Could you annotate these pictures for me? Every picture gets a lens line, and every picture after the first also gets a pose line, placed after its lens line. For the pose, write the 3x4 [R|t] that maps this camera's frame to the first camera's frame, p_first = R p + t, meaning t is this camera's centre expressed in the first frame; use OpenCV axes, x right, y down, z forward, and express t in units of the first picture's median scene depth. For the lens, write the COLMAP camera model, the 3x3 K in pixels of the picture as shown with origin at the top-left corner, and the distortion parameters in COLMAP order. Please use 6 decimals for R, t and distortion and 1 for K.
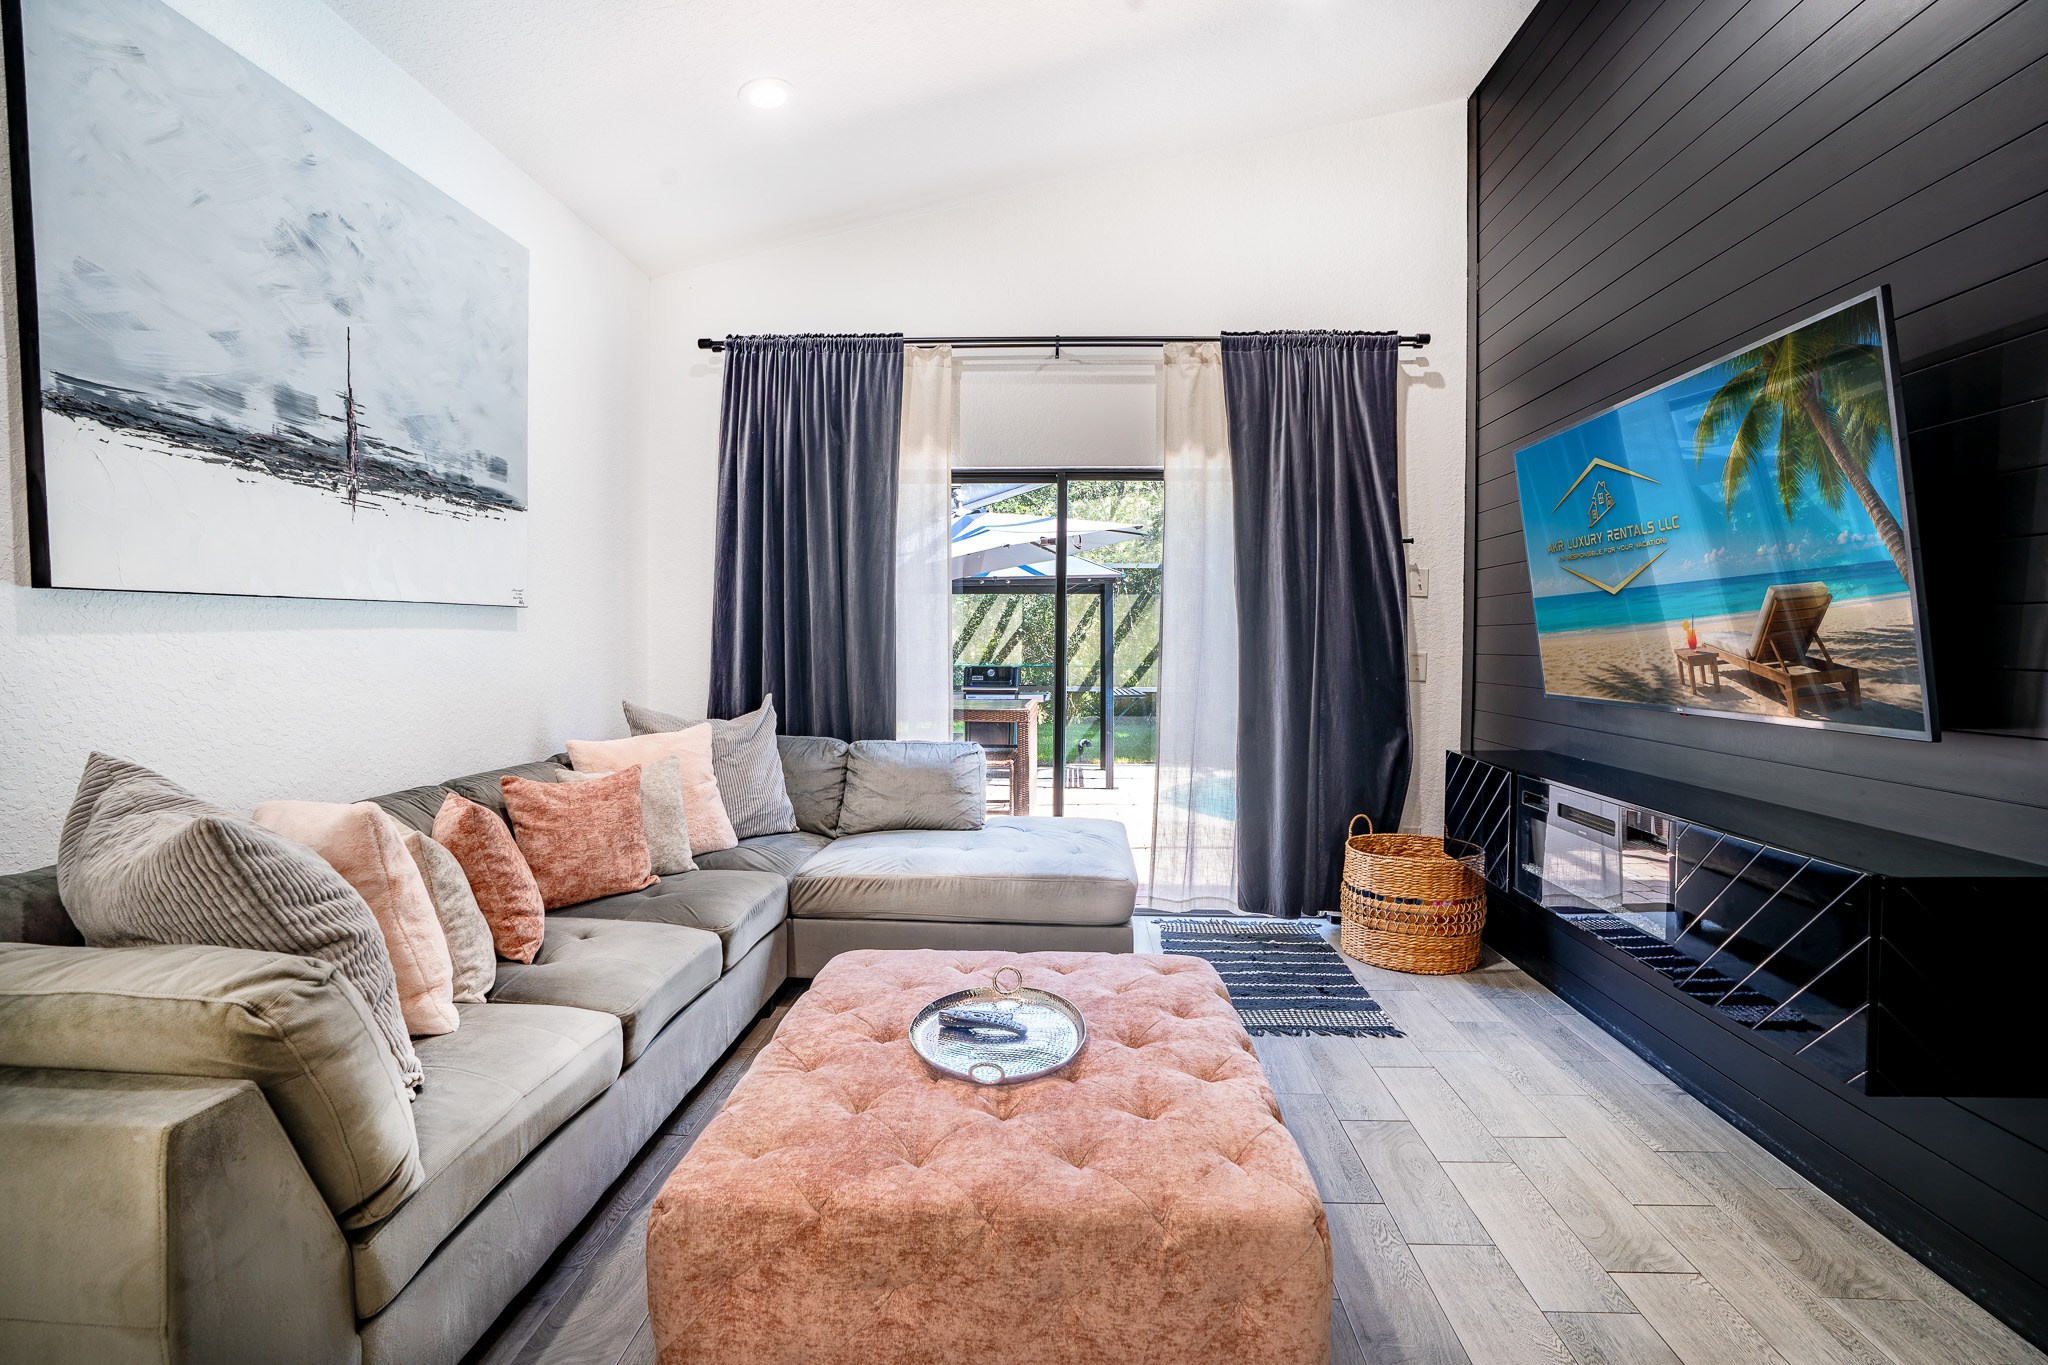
lens RADIAL K [[937.6, 0, 1020.6], [0, 937.6, 673.5], [0, 0, 1]] dist [-0.067358, 0.026385]
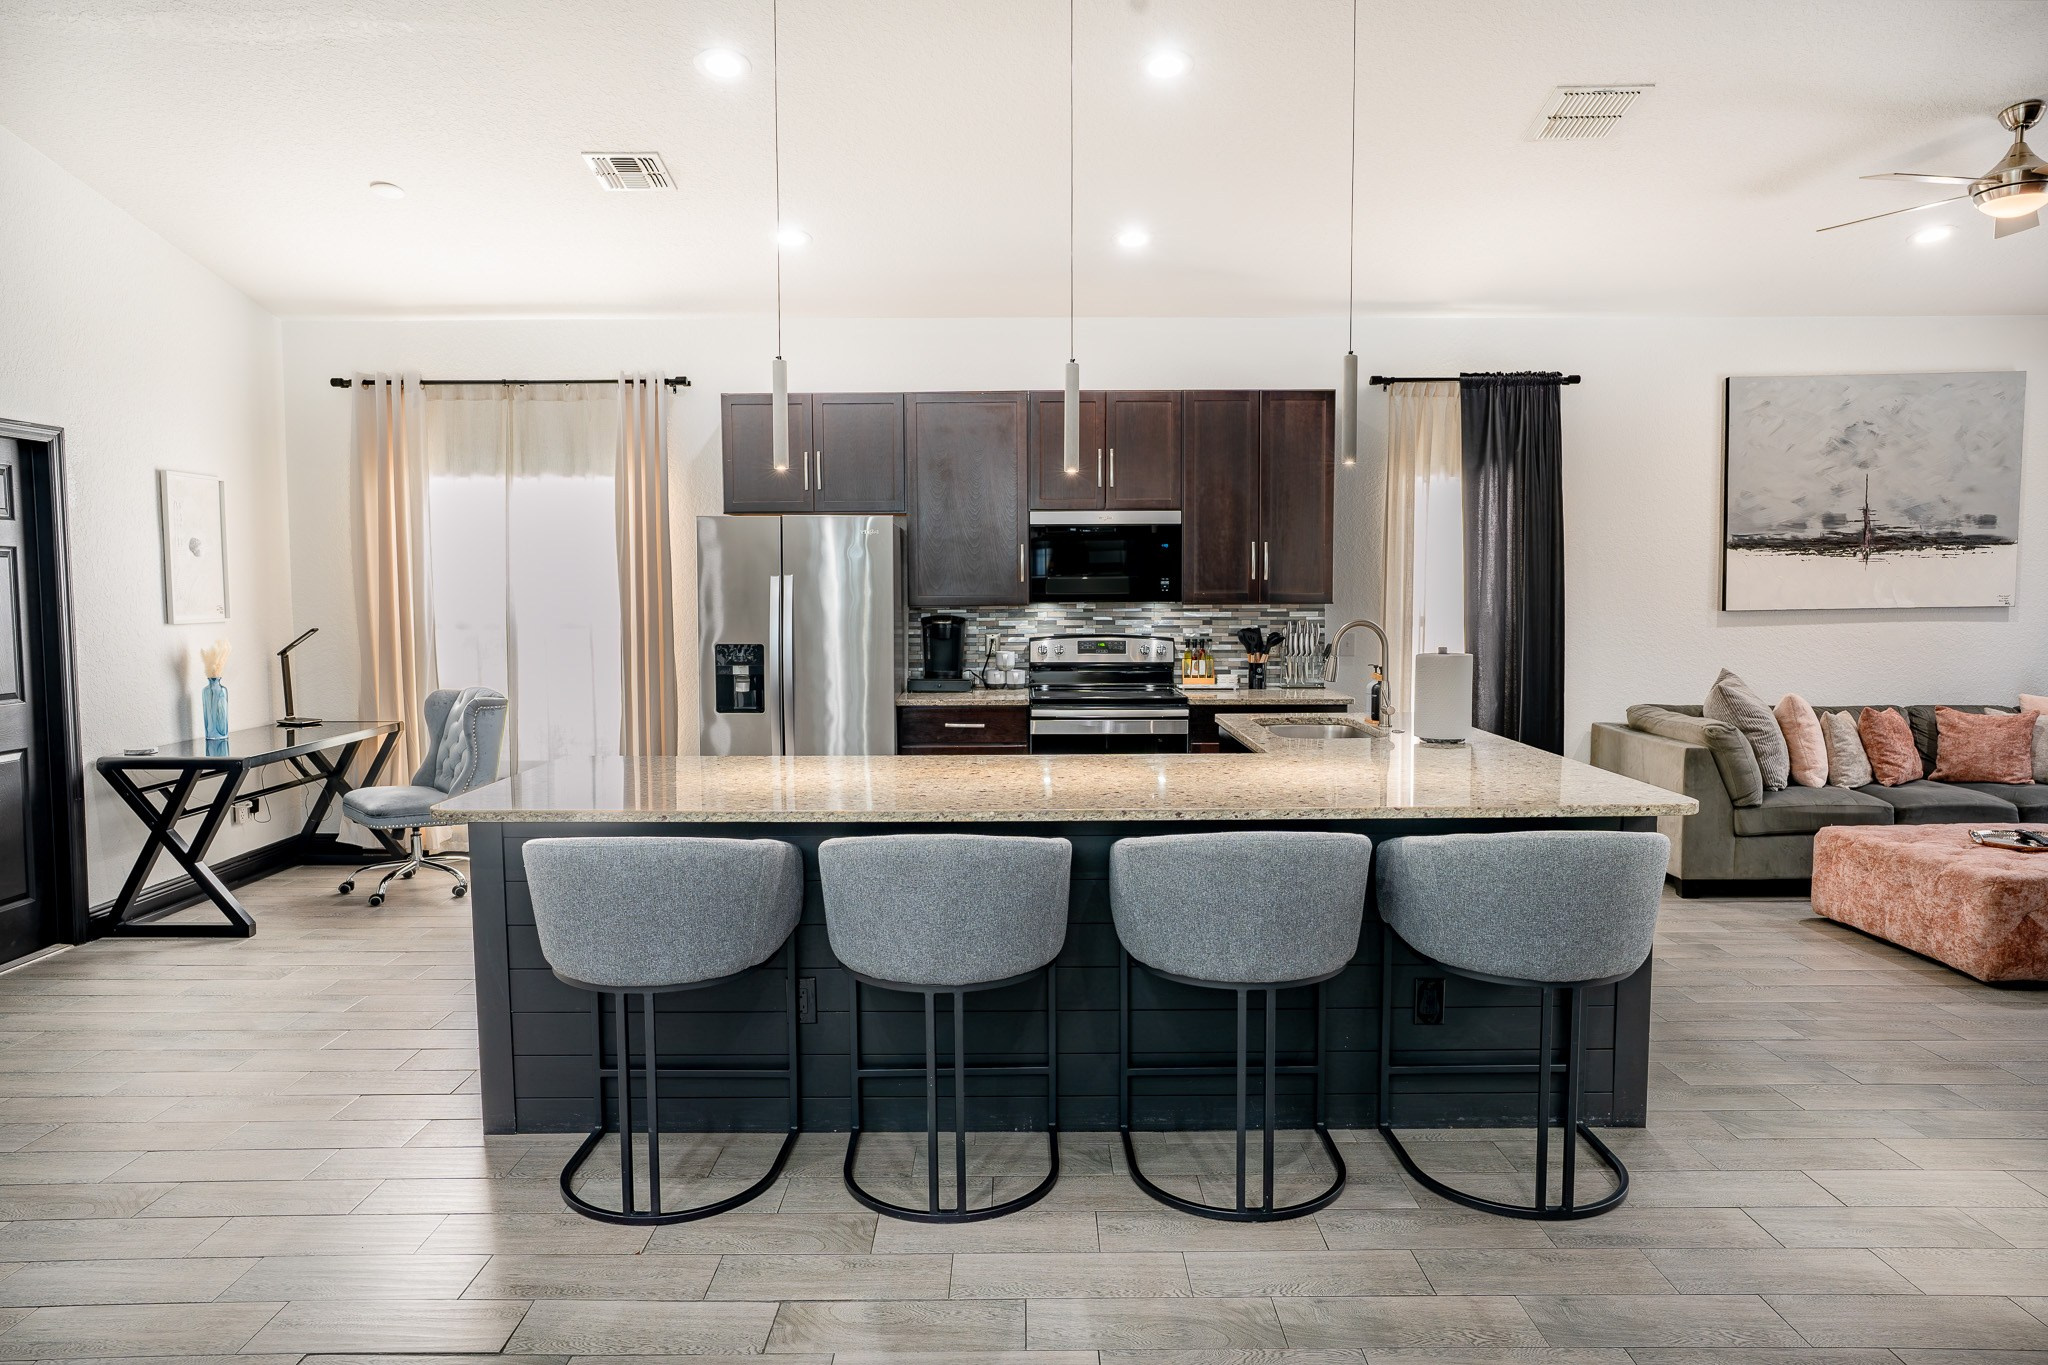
lens RADIAL K [[1263.4, 0, 1024.0], [0, 1263.4, 682.5], [0, 0, 1]] dist [-0.036626, 0.034376]
pose [[0.053093, 0.068301, -0.996251, 1.852208], [-0.028359, 0.997359, 0.066865, -0.048117], [0.998187, 0.024702, 0.054889, -0.958649]]
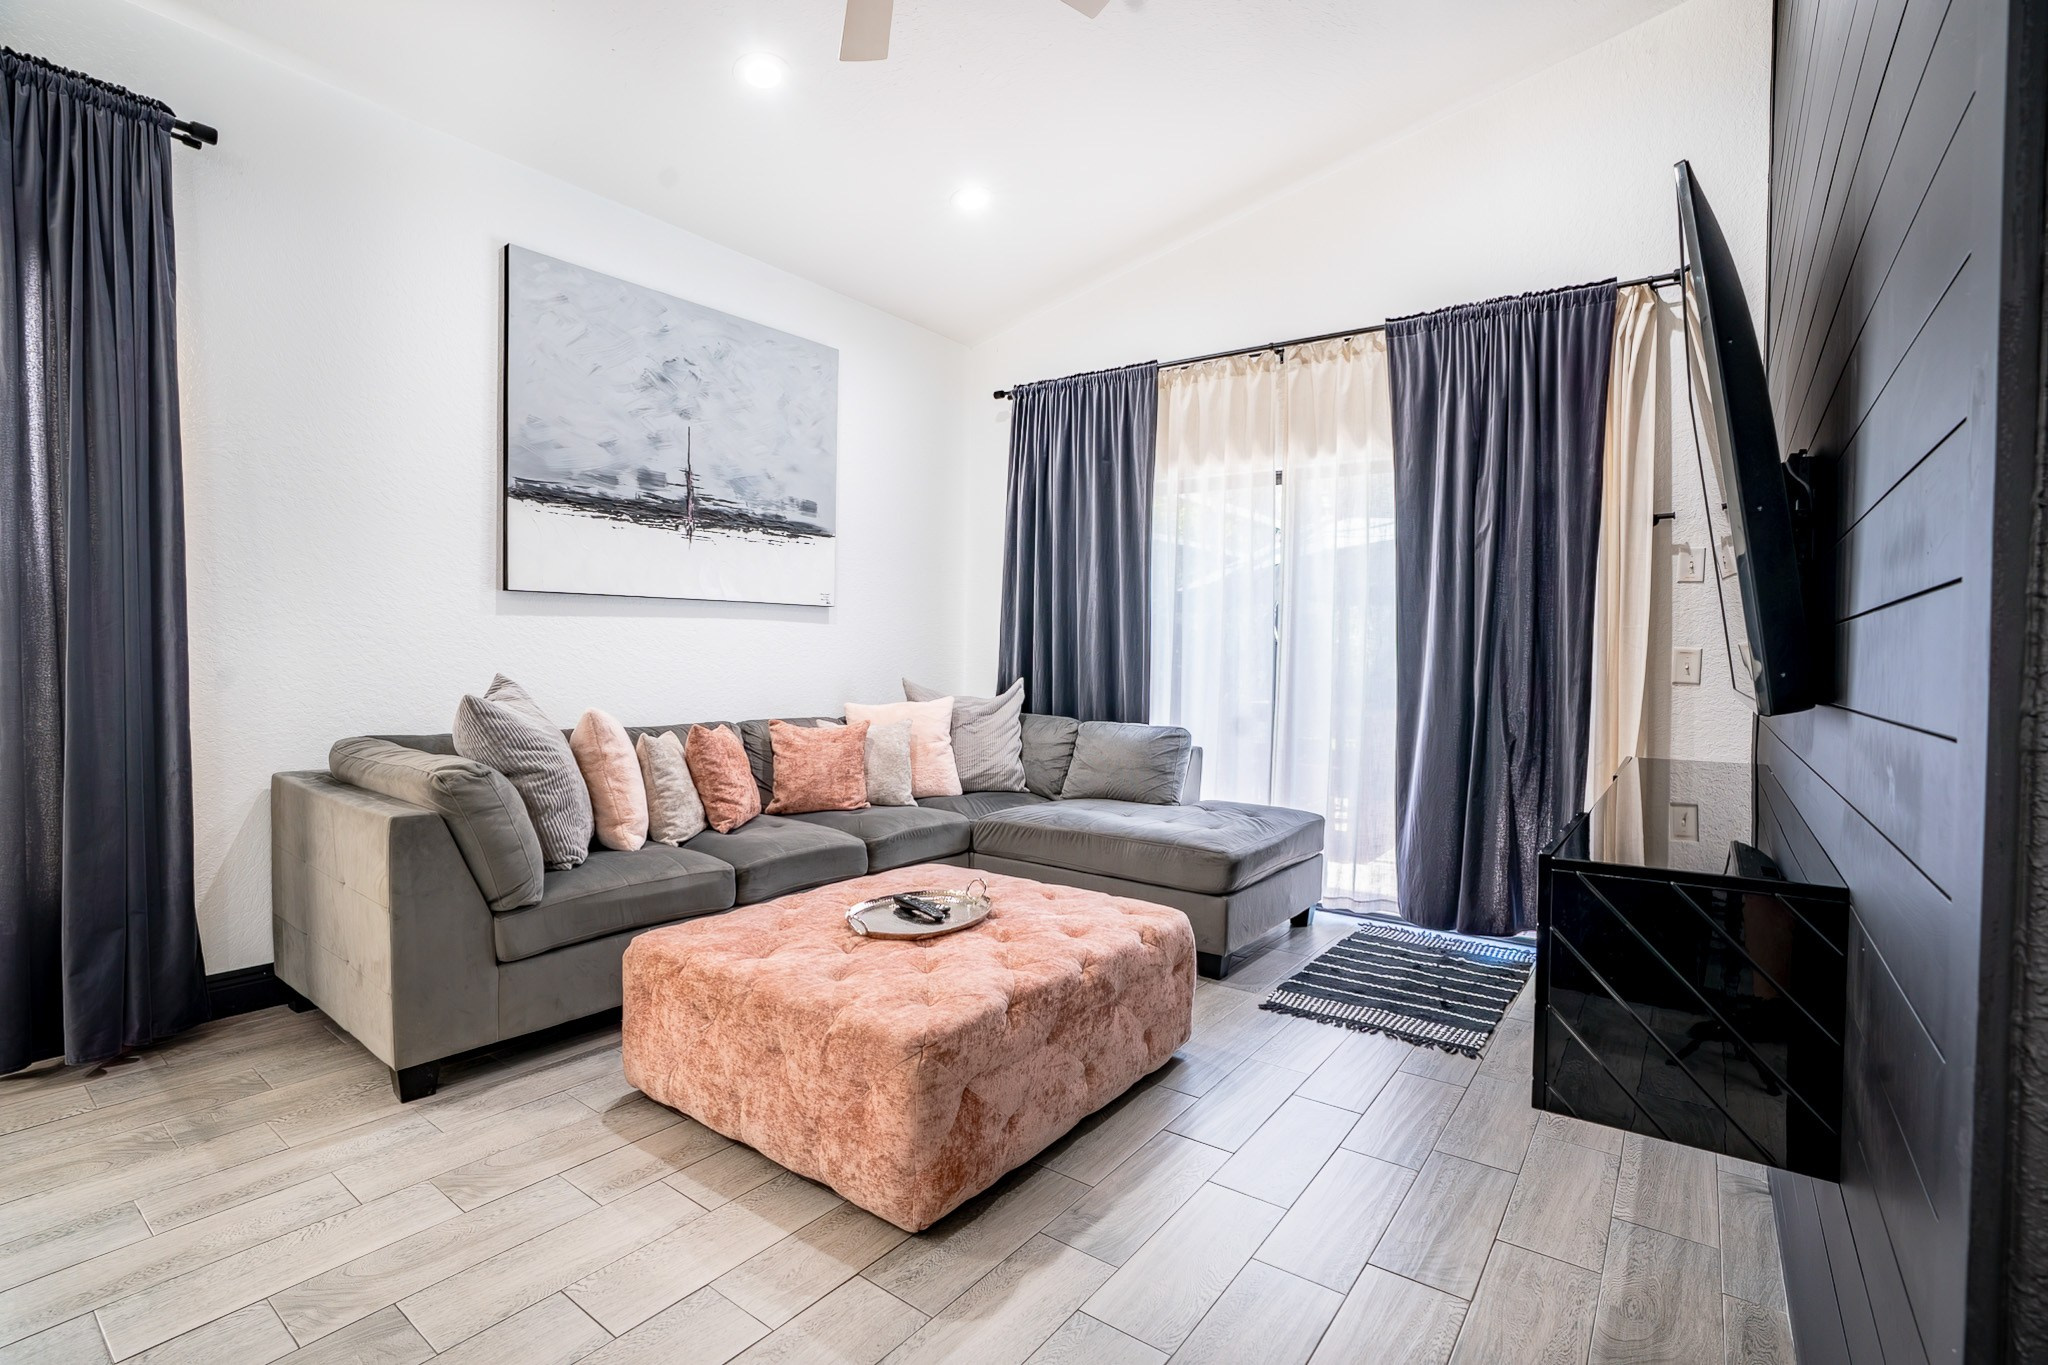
lens RADIAL K [[937.6, 0, 1020.6], [0, 937.6, 673.5], [0, 0, 1]] dist [-0.067358, 0.026385]
pose [[0.832366, 0.020211, -0.553858, 0.604419], [-0.032598, 0.999390, -0.012520, 0.046648], [0.553268, 0.028476, 0.832517, -0.012440]]
